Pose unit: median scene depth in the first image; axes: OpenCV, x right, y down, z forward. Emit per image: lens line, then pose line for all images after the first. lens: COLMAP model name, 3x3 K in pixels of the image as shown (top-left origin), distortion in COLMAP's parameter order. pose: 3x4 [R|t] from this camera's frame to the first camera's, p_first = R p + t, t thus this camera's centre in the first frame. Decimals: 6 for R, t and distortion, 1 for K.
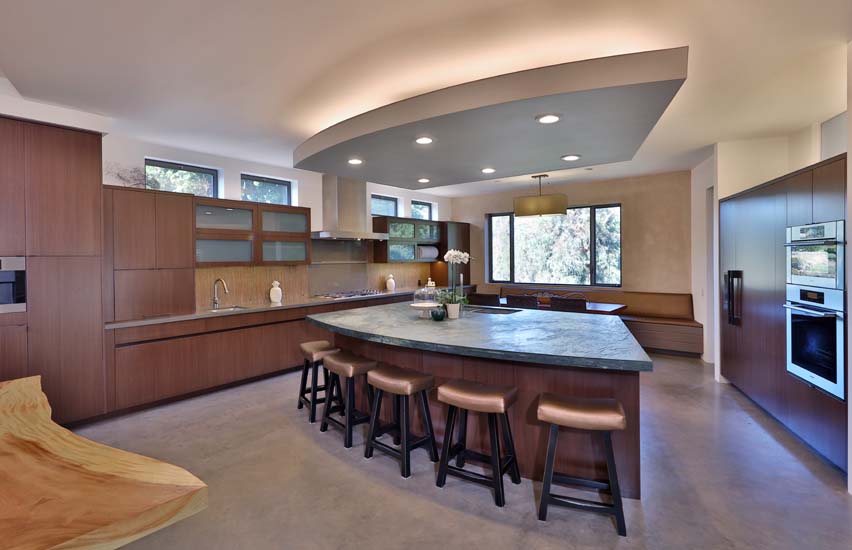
lens RADIAL K [[404.3, 0, 421.2], [0, 404.3, 262.1], [0, 0, 1]] dist [0.019077, -0.001426]
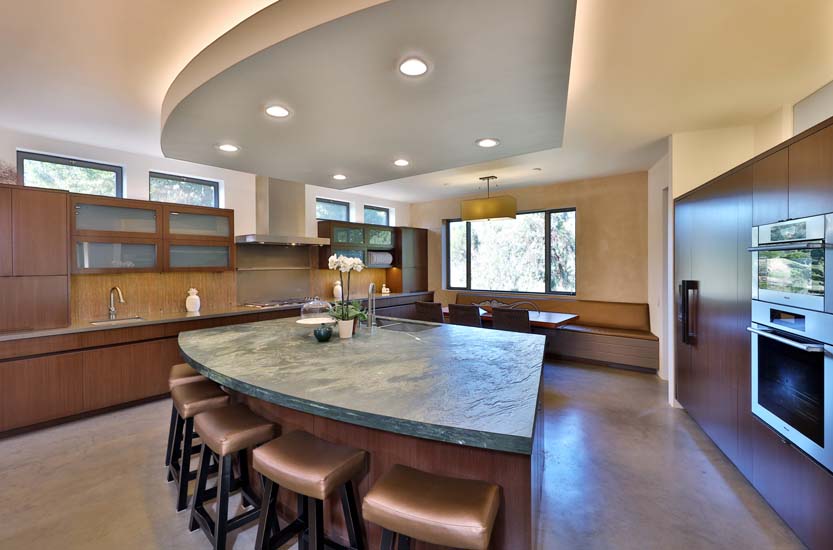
lens RADIAL K [[364.9, 0, 411.5], [0, 364.9, 268.0], [0, 0, 1]] dist [0.010252, 0.000300]
pose [[0.999890, 0.003503, -0.014426, 0.158169], [-0.003475, 0.999992, 0.001954, -0.003878], [0.014433, -0.001903, 0.999894, 0.180735]]
